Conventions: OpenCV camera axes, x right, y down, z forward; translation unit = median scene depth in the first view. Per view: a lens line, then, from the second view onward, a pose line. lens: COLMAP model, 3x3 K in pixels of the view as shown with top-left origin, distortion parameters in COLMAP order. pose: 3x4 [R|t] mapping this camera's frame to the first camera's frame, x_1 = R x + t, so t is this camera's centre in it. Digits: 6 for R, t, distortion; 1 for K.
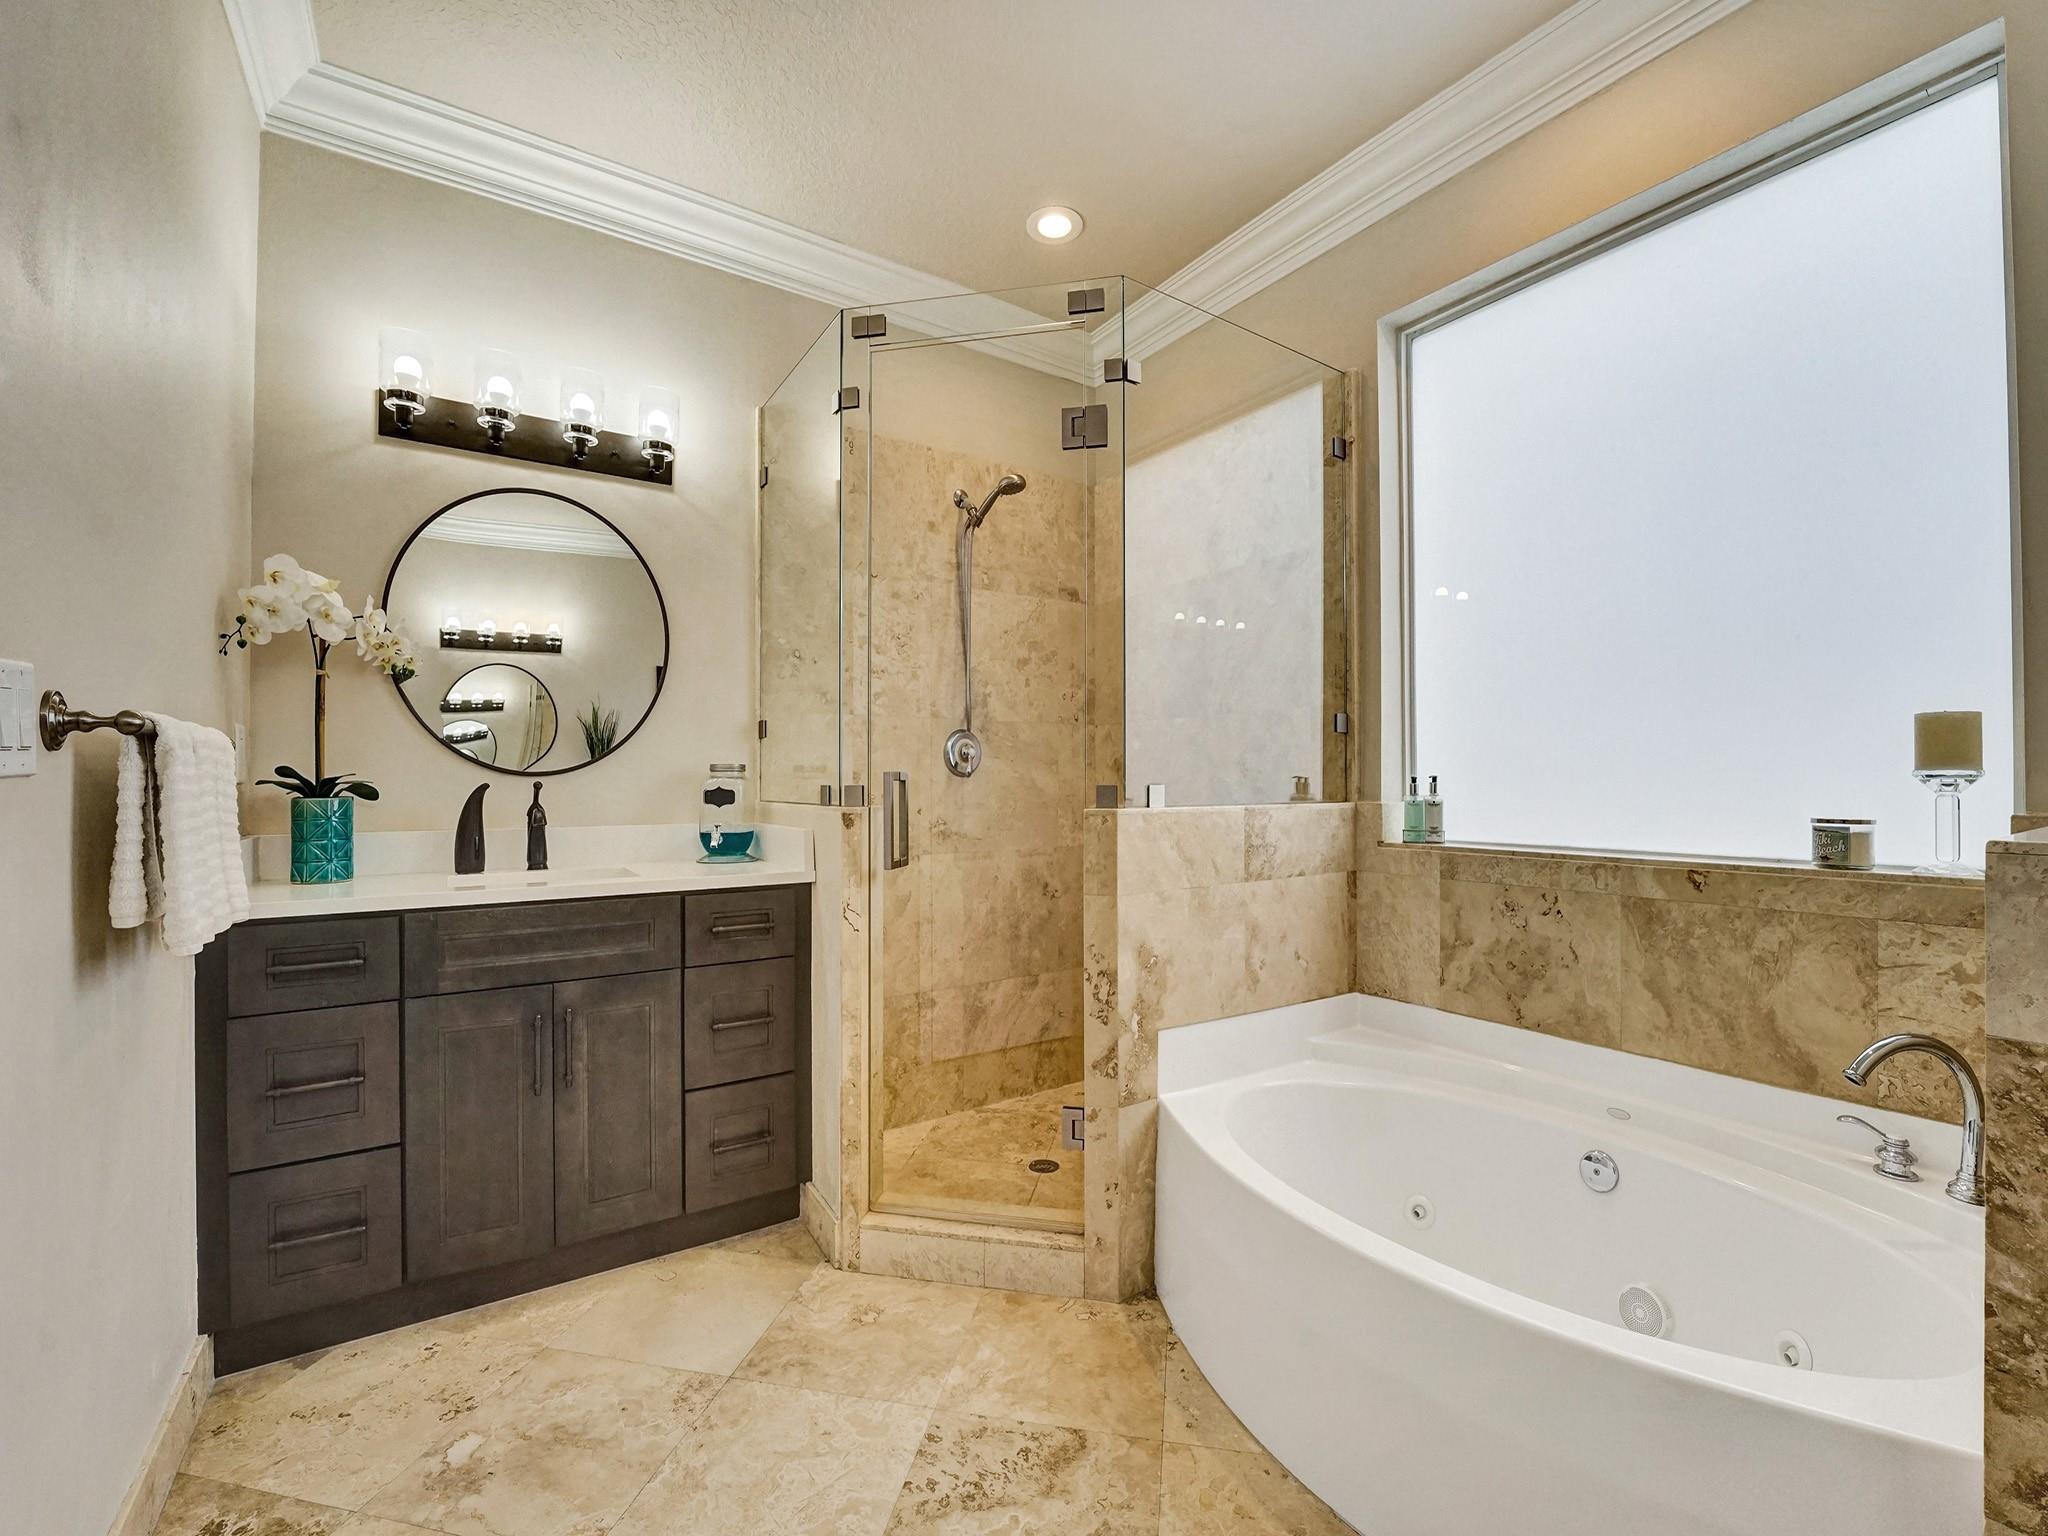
lens RADIAL K [[858.9, 0, 1024.0], [0, 858.9, 768.0], [0, 0, 1]] dist [-0.025573, -0.000159]
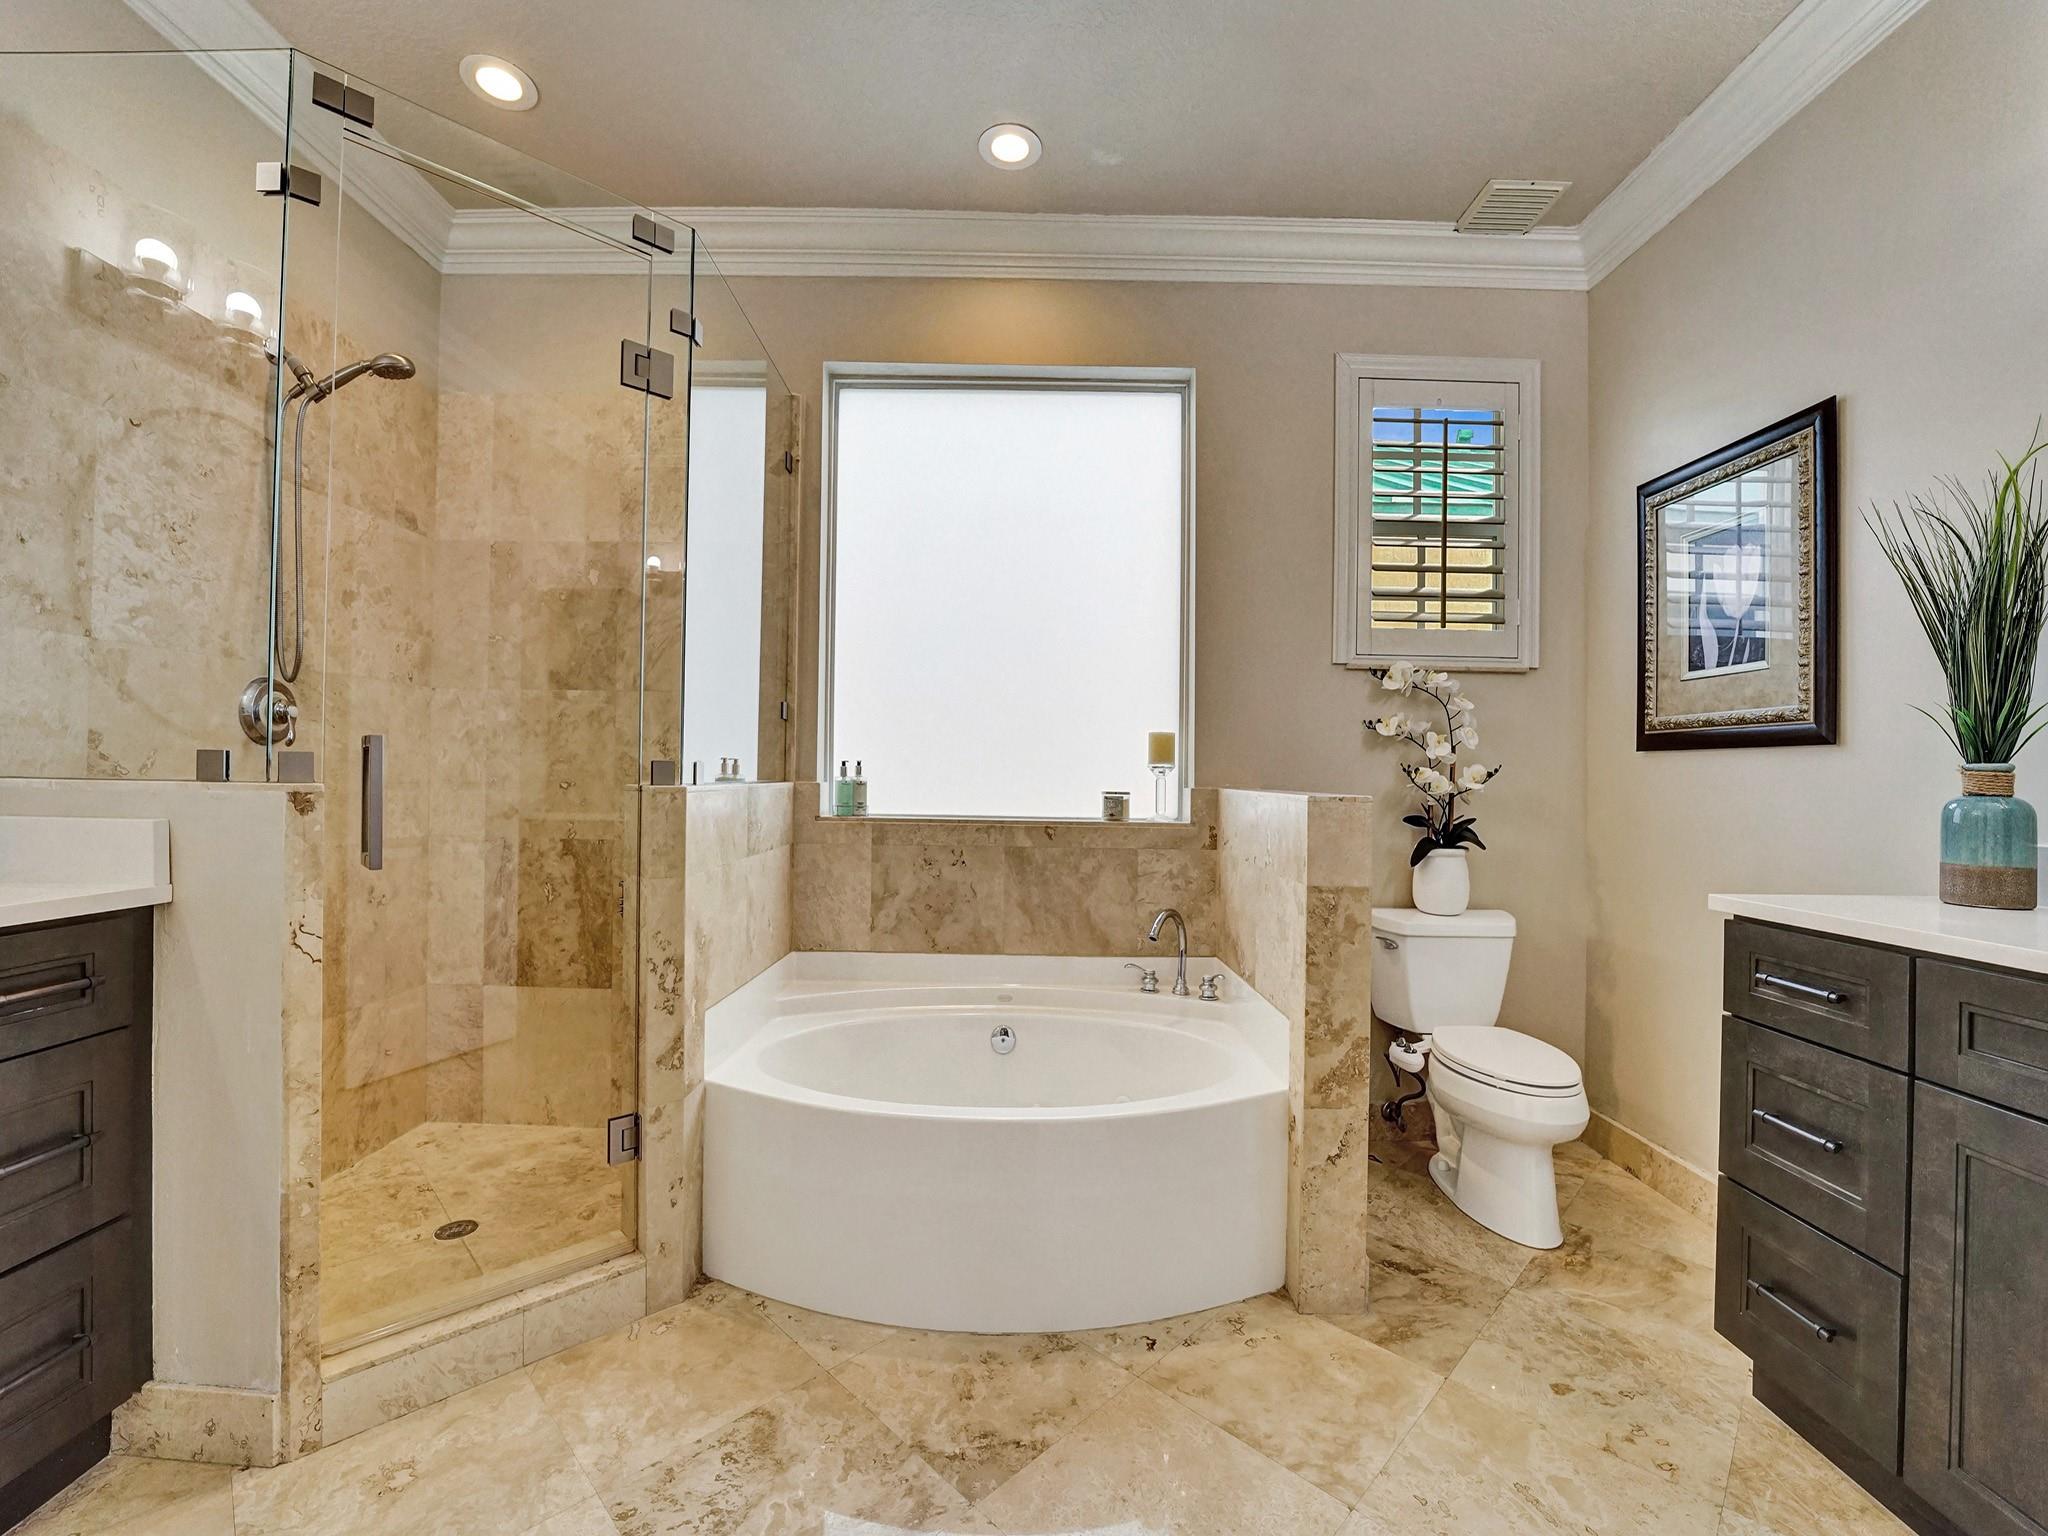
lens RADIAL K [[853.8, 0, 1021.3], [0, 853.8, 760.5], [0, 0, 1]] dist [-0.025126, 0.000338]
pose [[0.558318, 0.025925, 0.829222, -0.462070], [-0.030909, 0.999468, -0.010437, 0.017400], [-0.829051, -0.019803, 0.558822, 0.159956]]
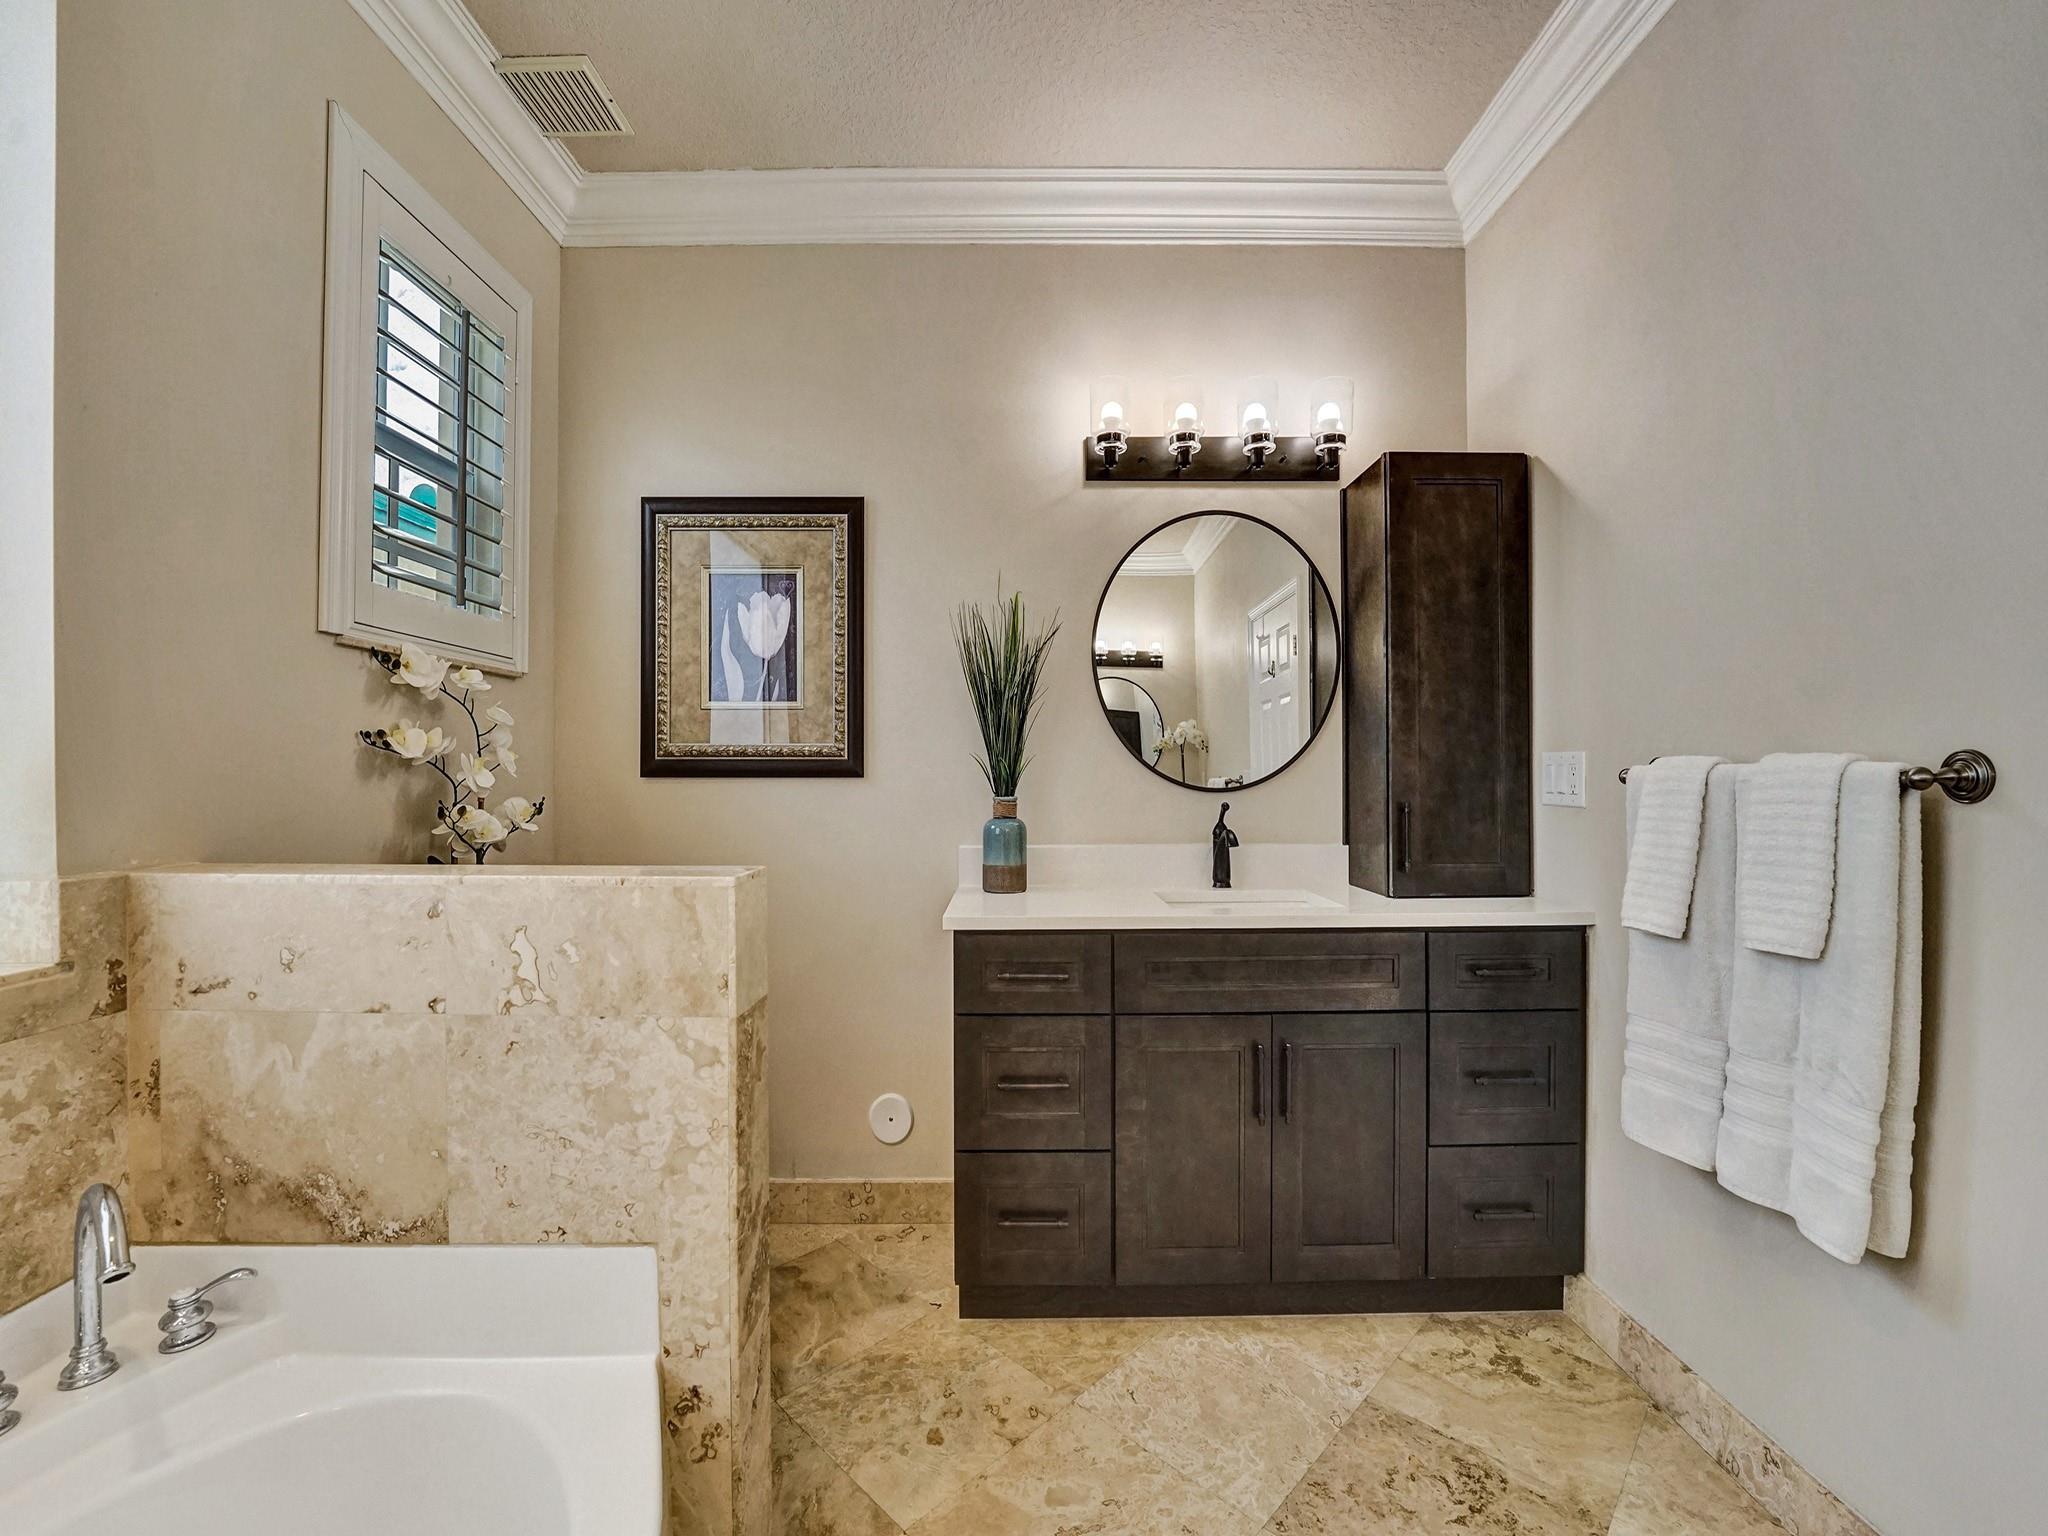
lens RADIAL K [[853.8, 0, 1021.3], [0, 853.8, 760.5], [0, 0, 1]] dist [-0.025126, 0.000338]
pose [[-0.832458, 0.011659, 0.553966, -0.015483], [-0.005418, 0.999560, -0.029179, -0.029486], [-0.554062, -0.027291, -0.832028, 0.807547]]
